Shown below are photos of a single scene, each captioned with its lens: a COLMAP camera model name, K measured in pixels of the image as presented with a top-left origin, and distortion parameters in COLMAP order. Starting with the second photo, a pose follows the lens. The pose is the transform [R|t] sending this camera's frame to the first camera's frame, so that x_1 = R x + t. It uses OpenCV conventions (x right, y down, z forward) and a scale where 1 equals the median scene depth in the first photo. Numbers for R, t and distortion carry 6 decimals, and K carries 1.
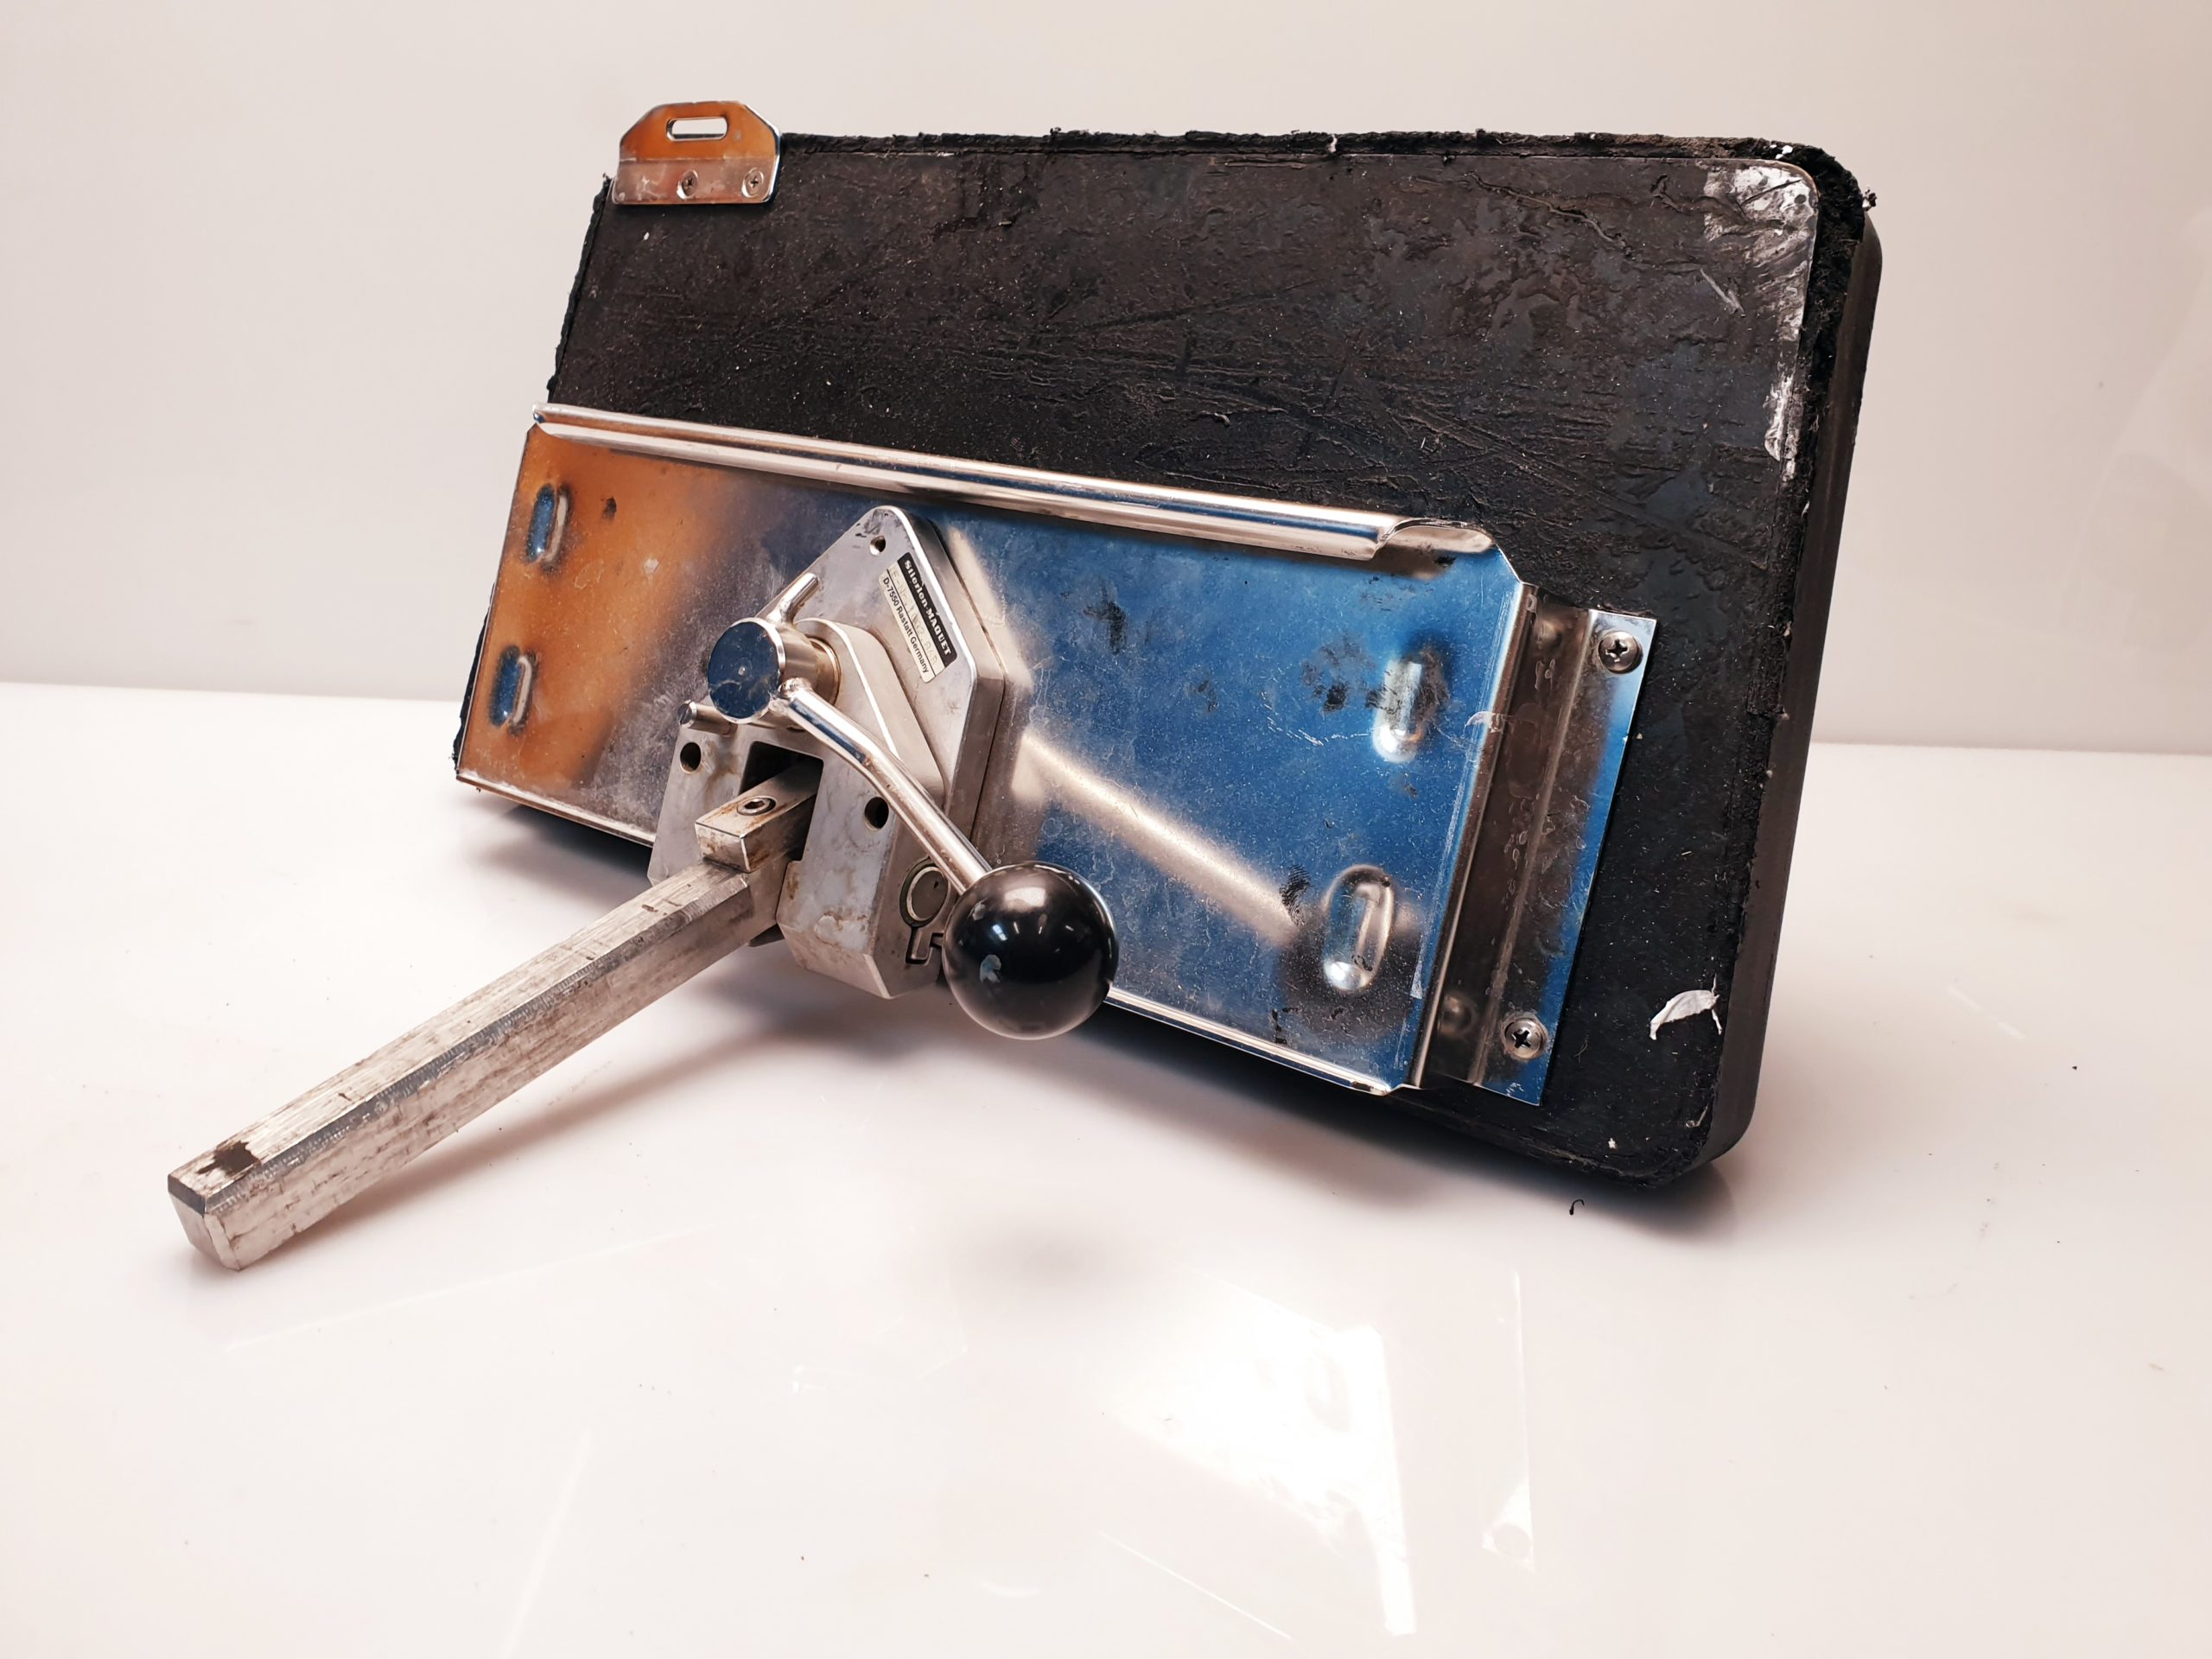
lens RADIAL K [[1809.5, 0, 1106.0], [0, 1809.5, 829.5], [0, 0, 1]] dist [0.015470, 0.004370]
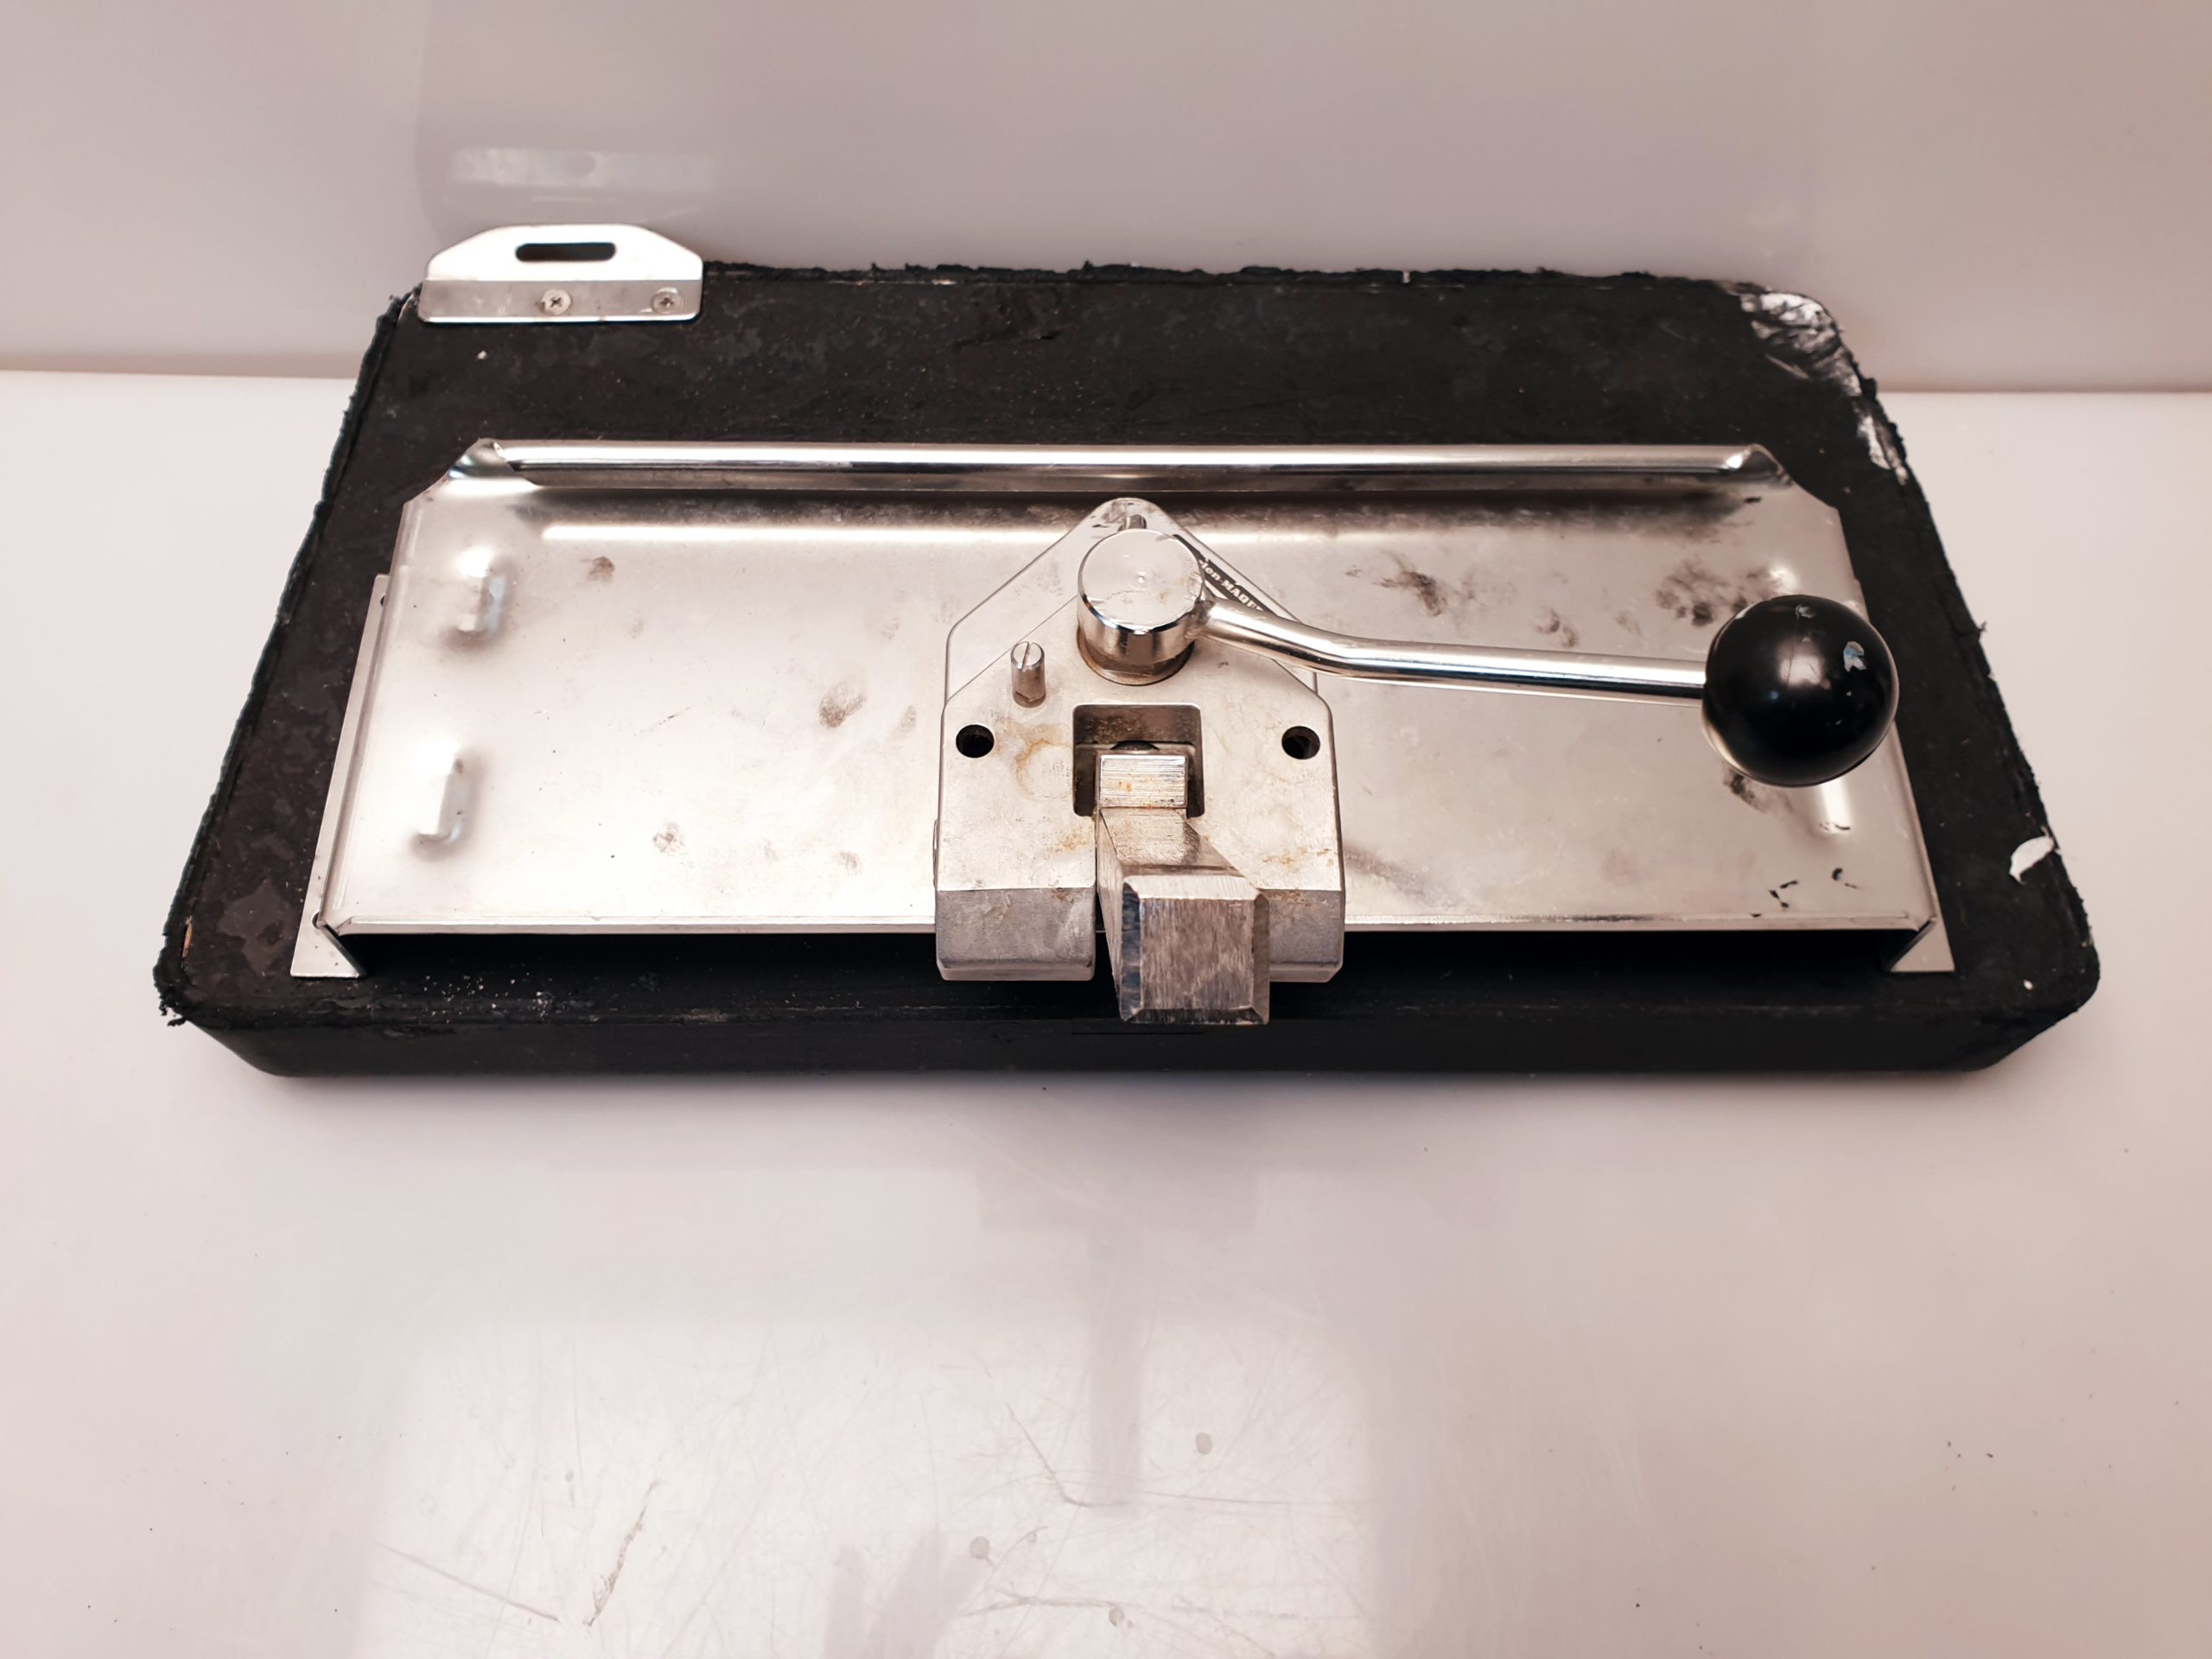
lens RADIAL K [[1809.5, 0, 1106.0], [0, 1809.5, 829.5], [0, 0, 1]] dist [0.015470, 0.004370]
pose [[0.771445, 0.062692, 0.633200, -0.727837], [0.229351, 0.900844, -0.368617, 0.317837], [-0.593523, 0.429593, 0.680573, 0.485096]]
